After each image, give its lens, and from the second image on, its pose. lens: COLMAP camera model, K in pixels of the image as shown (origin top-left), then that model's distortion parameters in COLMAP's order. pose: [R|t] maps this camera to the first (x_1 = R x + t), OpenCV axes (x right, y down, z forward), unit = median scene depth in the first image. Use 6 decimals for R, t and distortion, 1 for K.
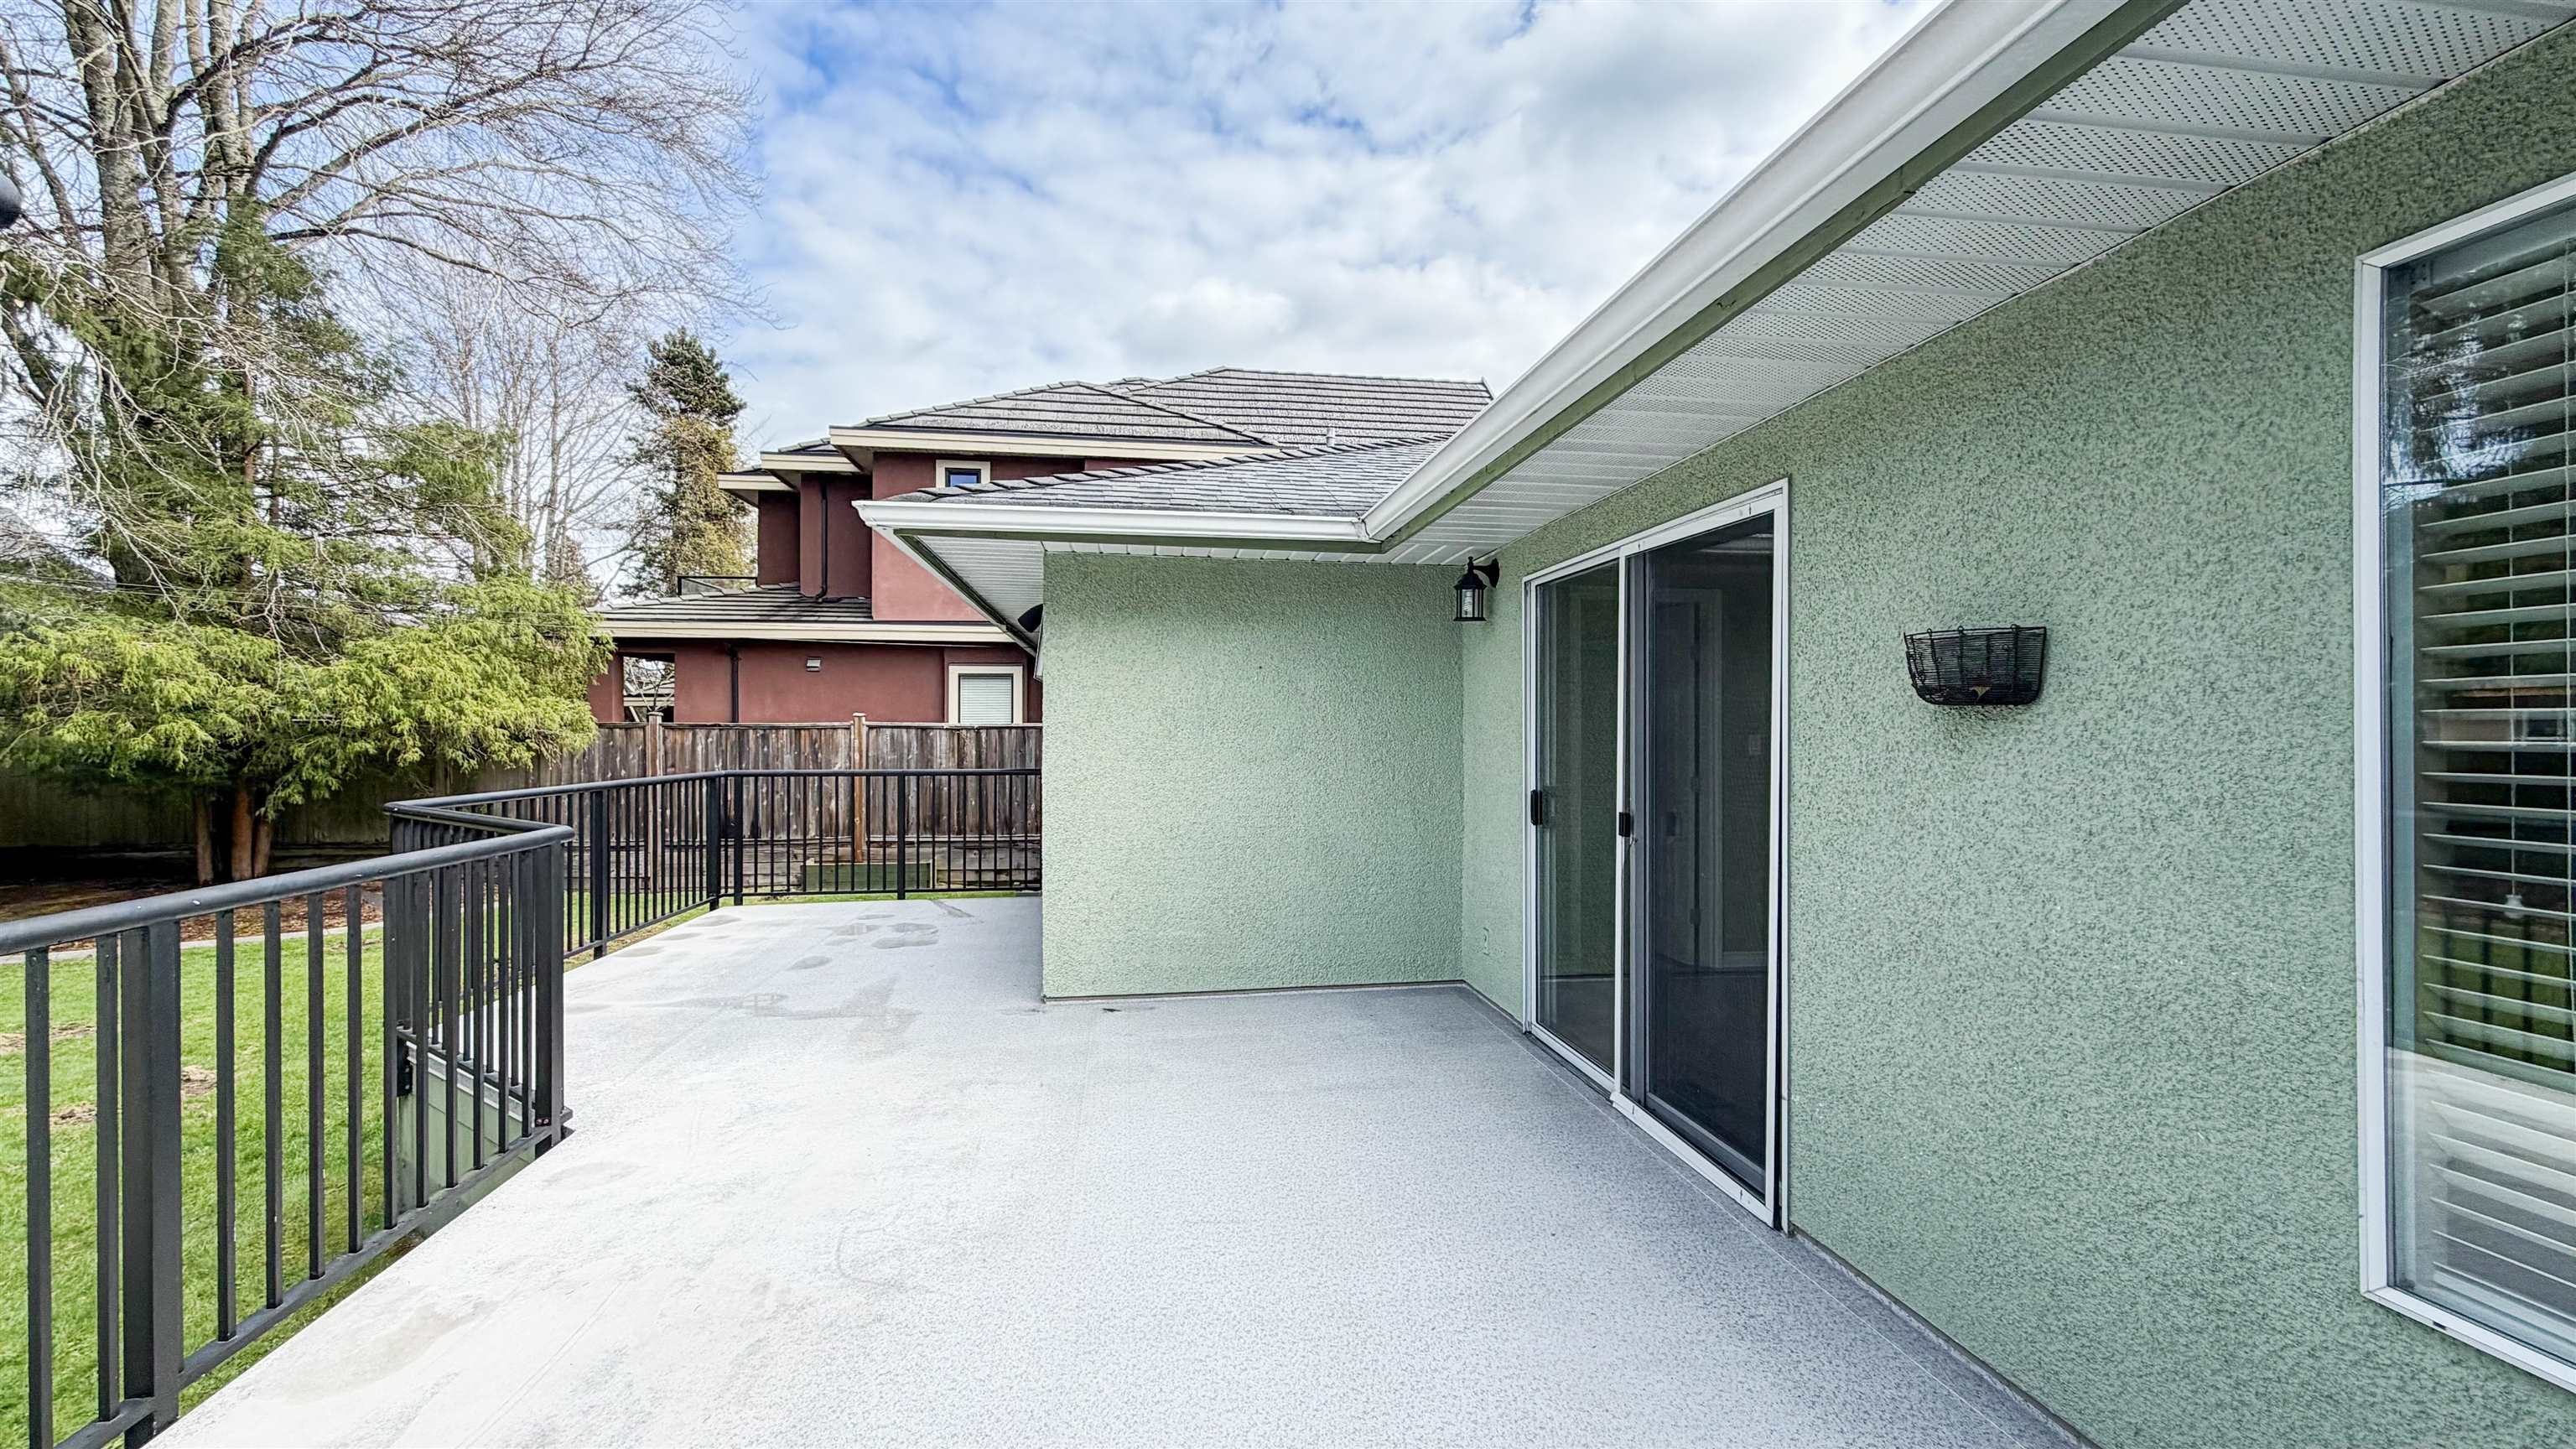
lens RADIAL K [[1098.7, 0, 1283.2], [0, 1098.7, 730.6], [0, 0, 1]] dist [0.000801, 0.000031]
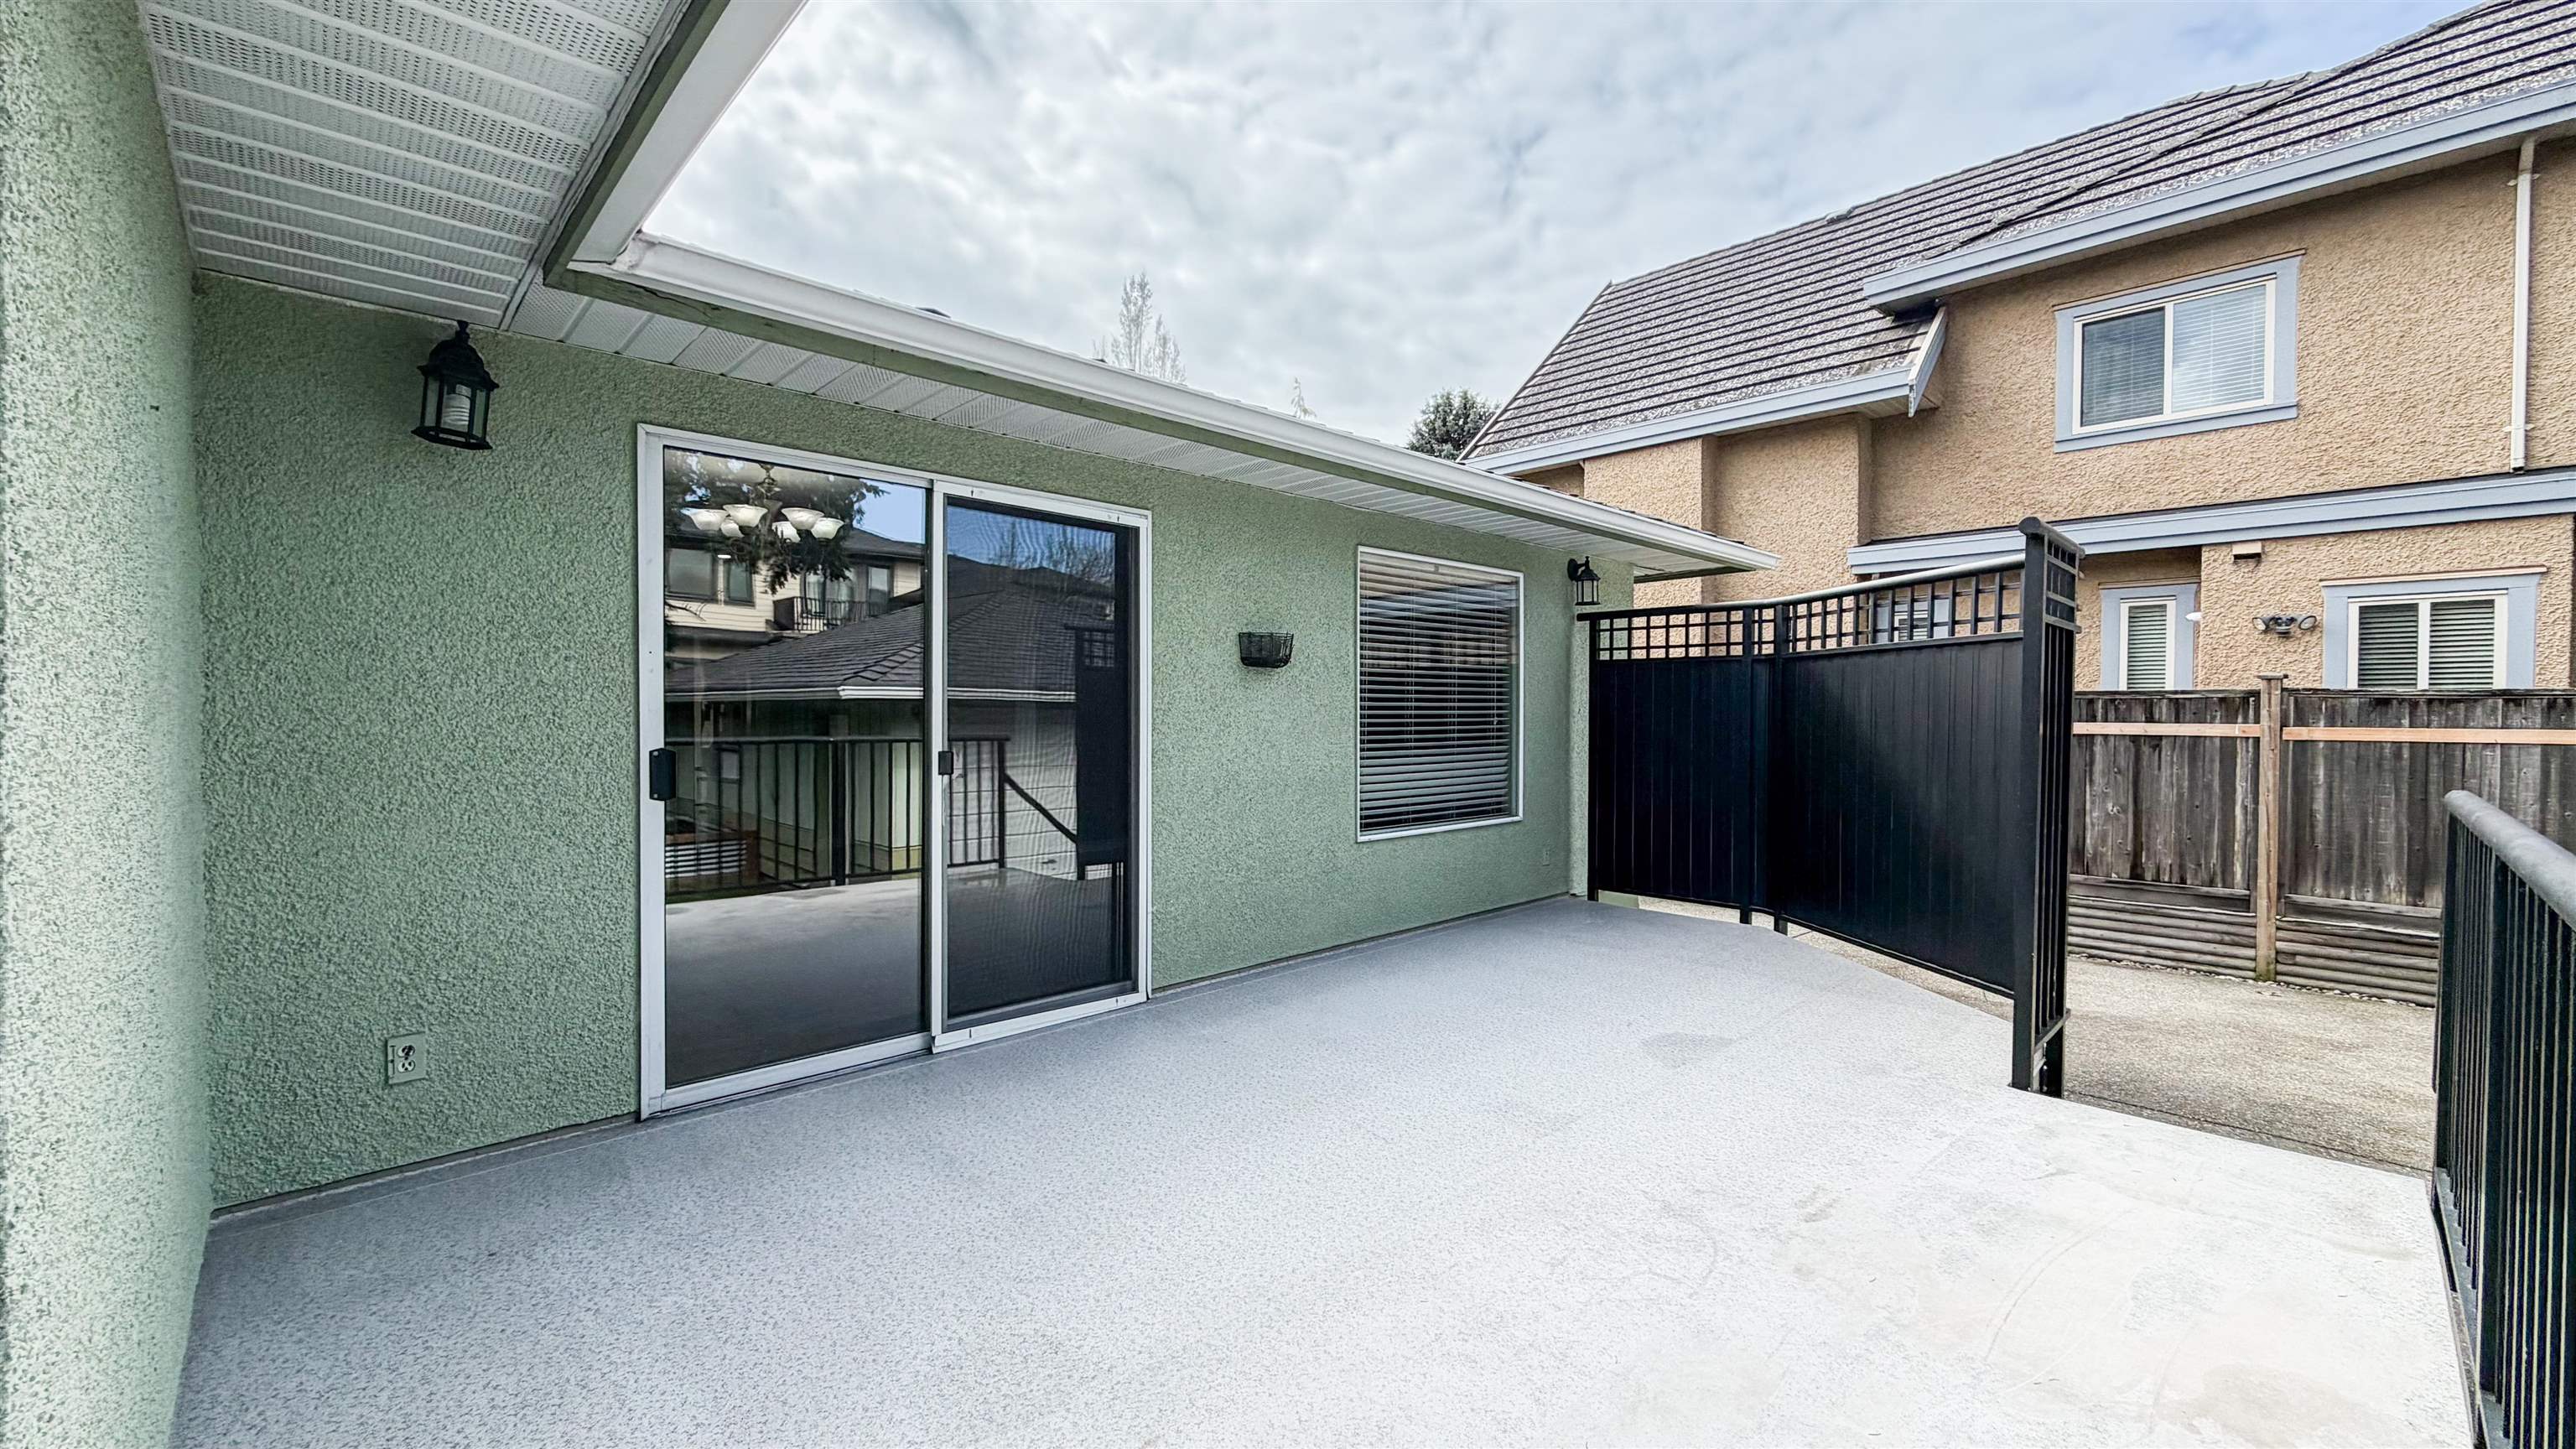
lens RADIAL K [[1098.7, 0, 1283.2], [0, 1098.7, 730.6], [0, 0, 1]] dist [0.000801, 0.000031]
pose [[-0.621911, -0.016181, 0.782921, -0.923738], [-0.000028, 0.999787, 0.020641, 0.048821], [-0.783088, 0.012815, -0.621779, 1.922296]]
